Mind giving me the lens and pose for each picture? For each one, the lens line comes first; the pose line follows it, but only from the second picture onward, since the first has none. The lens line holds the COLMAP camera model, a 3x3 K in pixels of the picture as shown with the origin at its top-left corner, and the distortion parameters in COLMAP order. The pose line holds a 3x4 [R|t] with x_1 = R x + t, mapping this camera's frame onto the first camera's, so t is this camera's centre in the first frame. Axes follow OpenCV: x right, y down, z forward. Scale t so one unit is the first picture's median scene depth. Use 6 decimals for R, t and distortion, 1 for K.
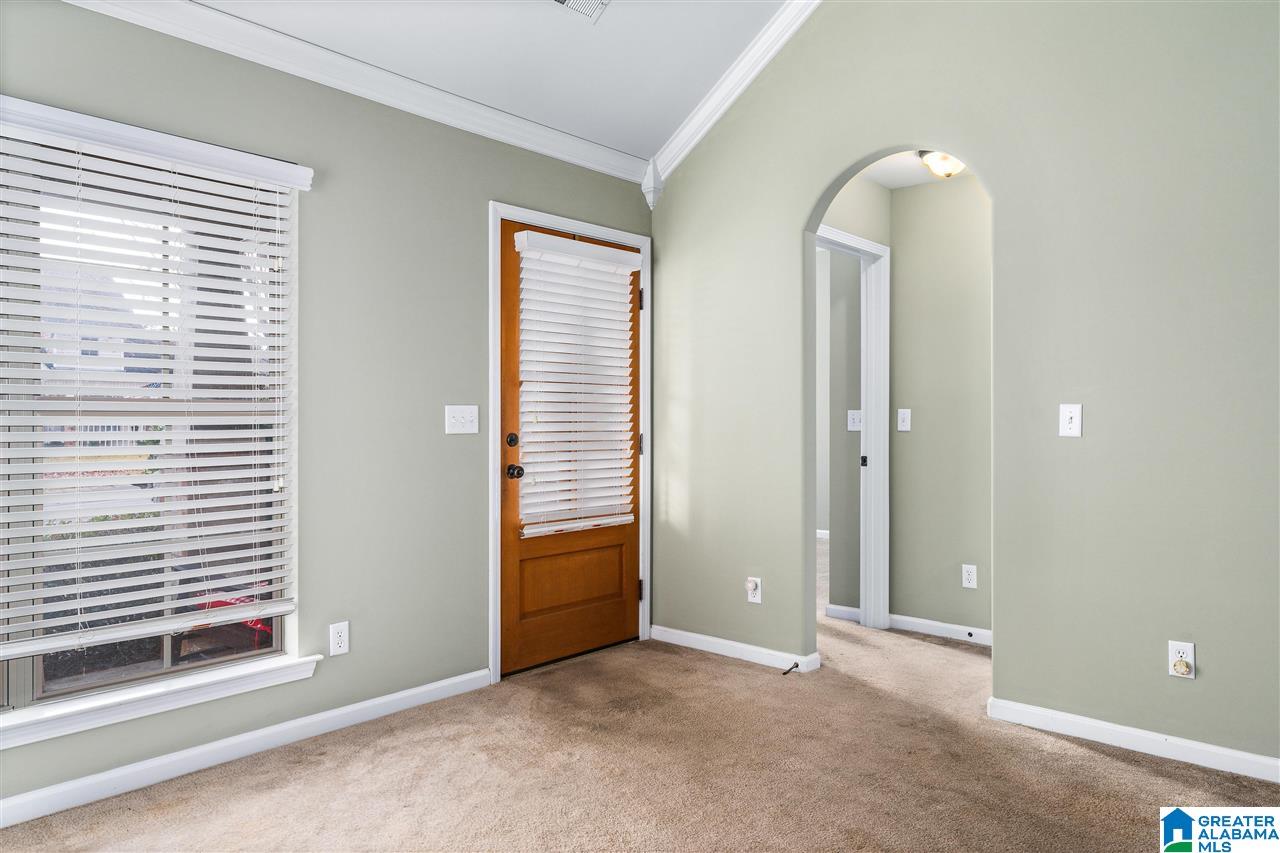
lens RADIAL K [[851.3, 0, 641.5], [0, 851.3, 412.1], [0, 0, 1]] dist [0.008761, 0.000601]
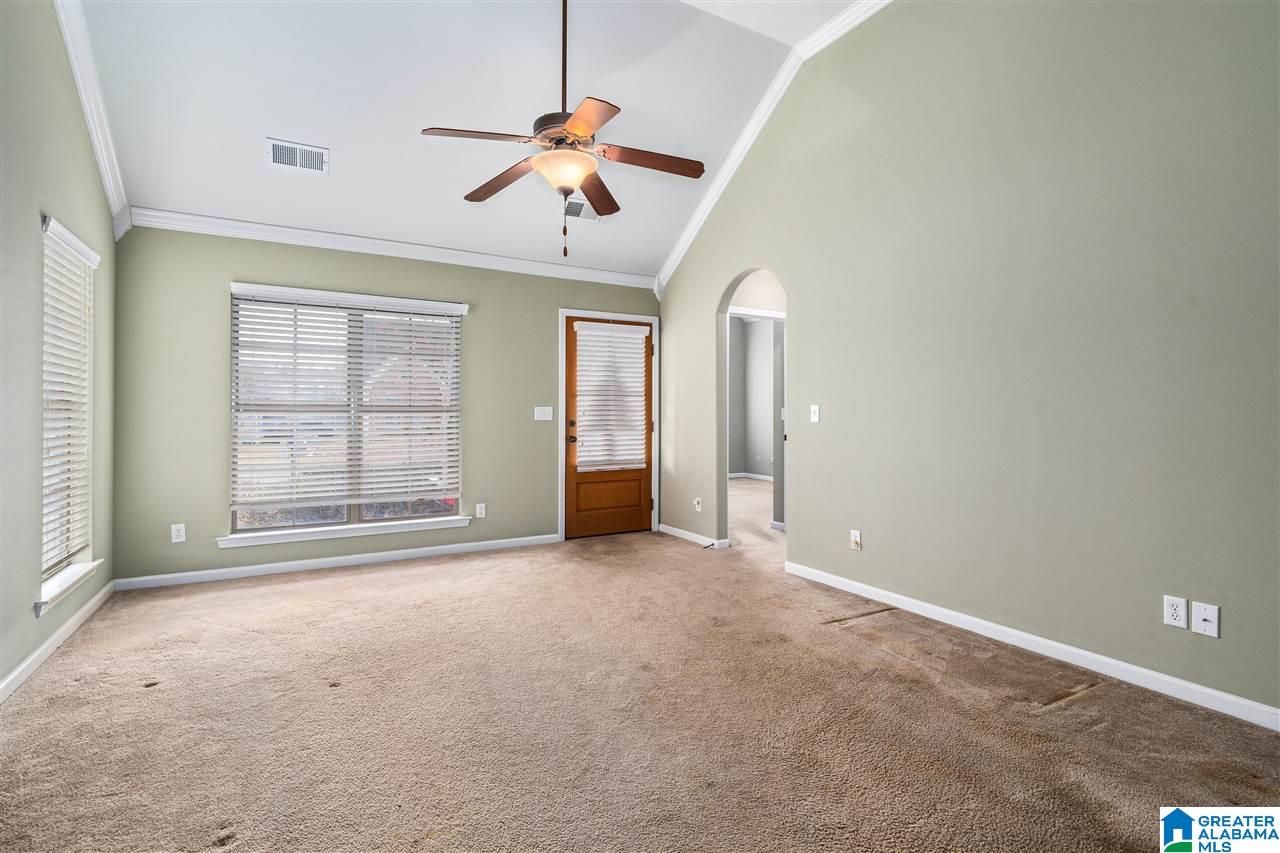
lens RADIAL K [[614.0, 0, 646.9], [0, 614.0, 403.4], [0, 0, 1]] dist [0.011509, 0.000356]
pose [[0.947507, -0.007727, -0.319641, 0.479229], [0.004111, 0.999920, -0.011984, 0.002140], [0.319708, 0.010041, 0.947463, -0.332105]]
